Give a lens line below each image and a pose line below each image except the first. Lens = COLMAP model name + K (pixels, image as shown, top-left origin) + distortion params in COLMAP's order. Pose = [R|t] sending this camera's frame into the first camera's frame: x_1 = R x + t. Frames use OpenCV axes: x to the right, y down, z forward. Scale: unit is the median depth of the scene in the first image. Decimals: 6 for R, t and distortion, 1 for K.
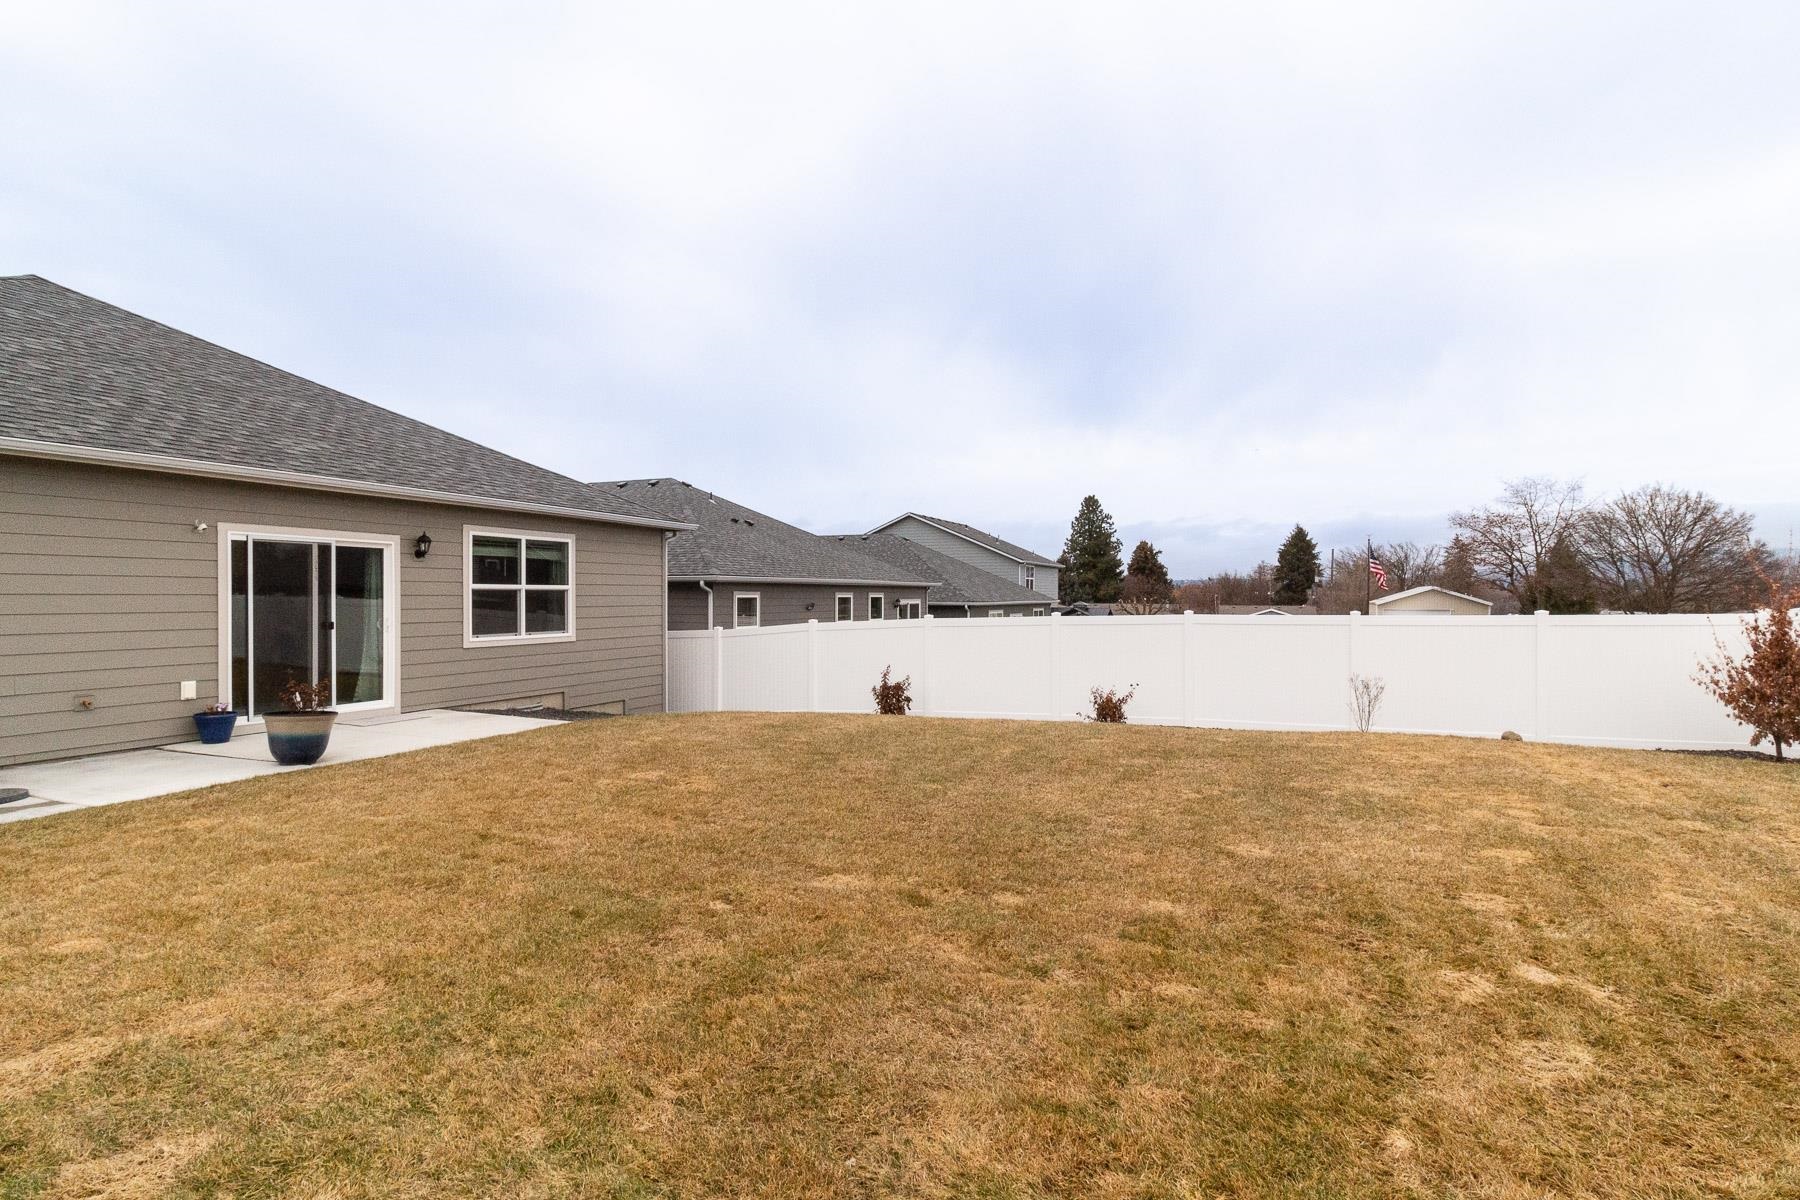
lens RADIAL K [[846.1, 0, 900.0], [0, 846.1, 600.0], [0, 0, 1]] dist [-0.003093, -0.000235]
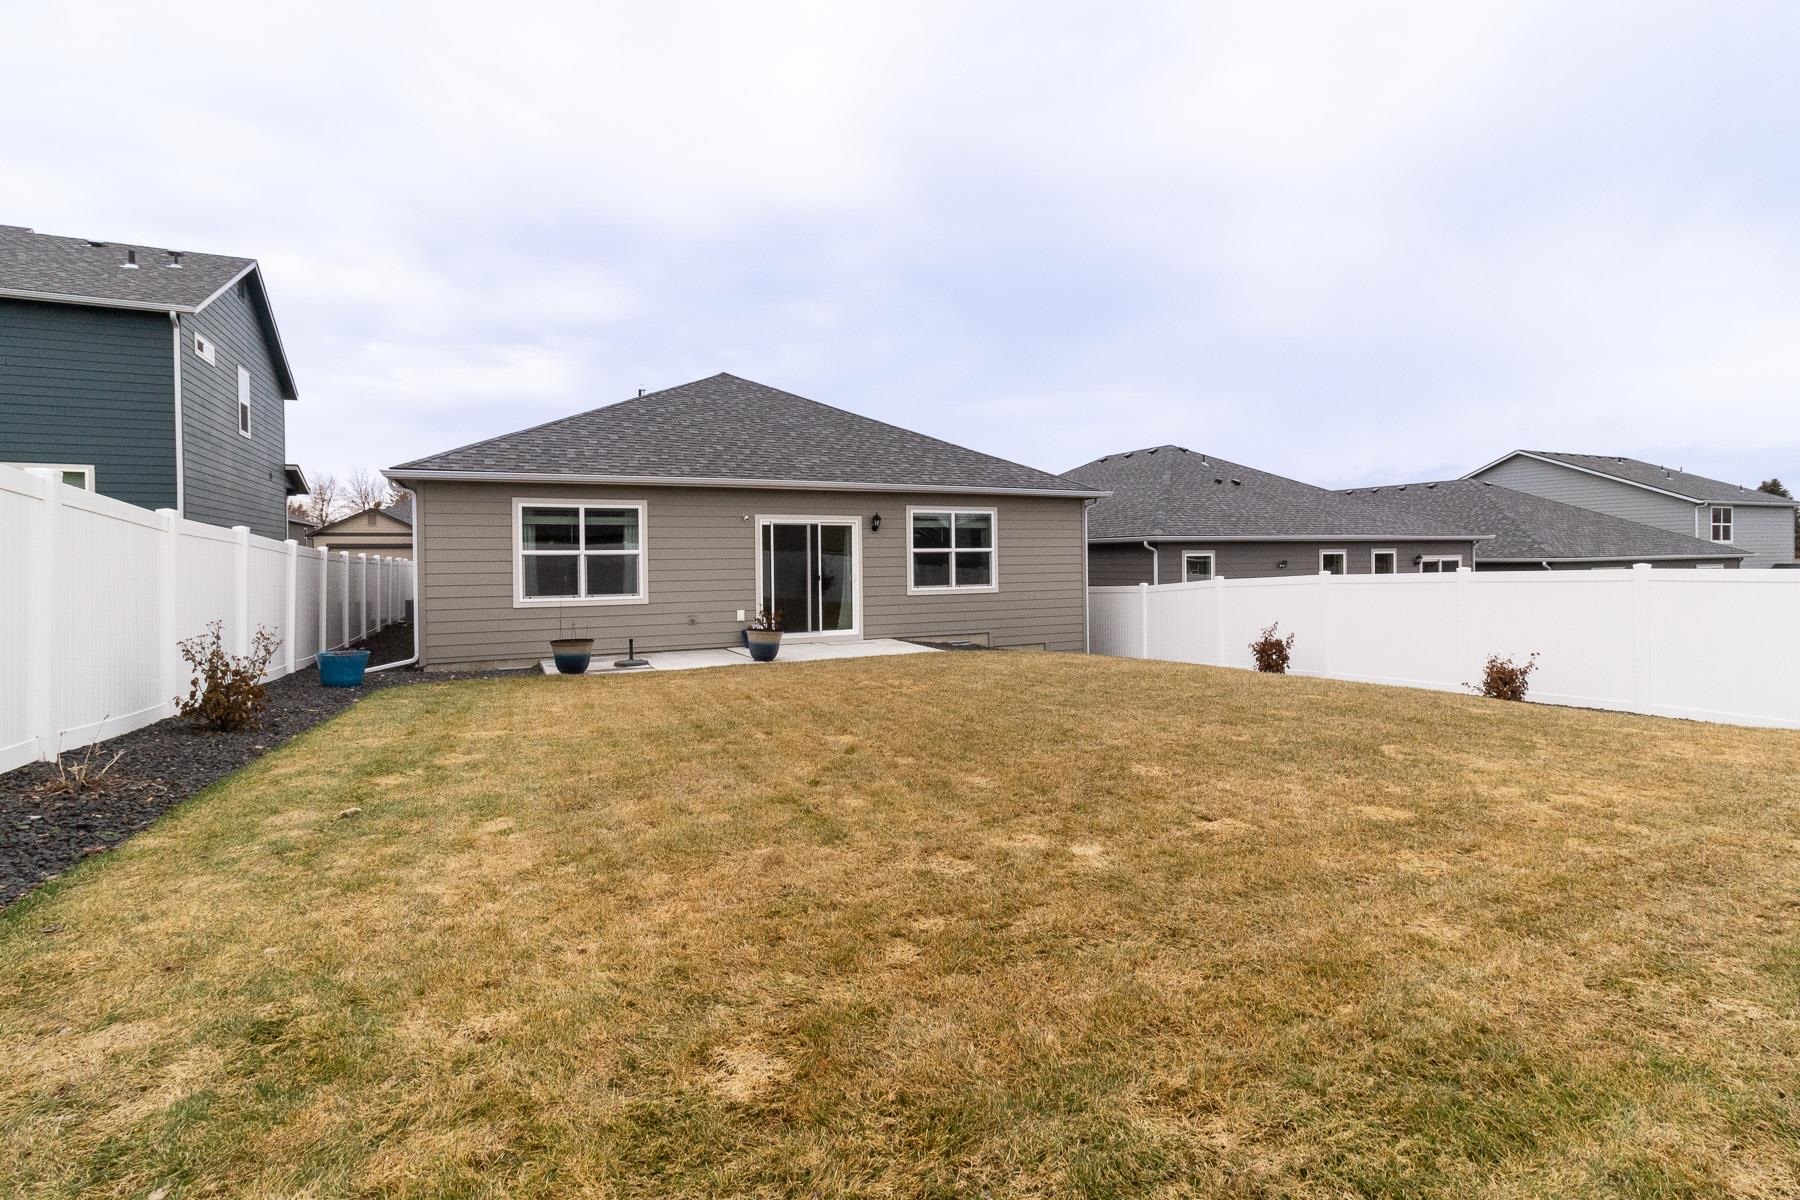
lens RADIAL K [[837.1, 0, 905.9], [0, 837.1, 570.0], [0, 0, 1]] dist [-0.000340, -0.000051]
pose [[0.751063, -0.003763, -0.660219, 0.351408], [0.010354, 0.999928, 0.006080, 0.006690], [0.660149, -0.011402, 0.751048, -0.022209]]
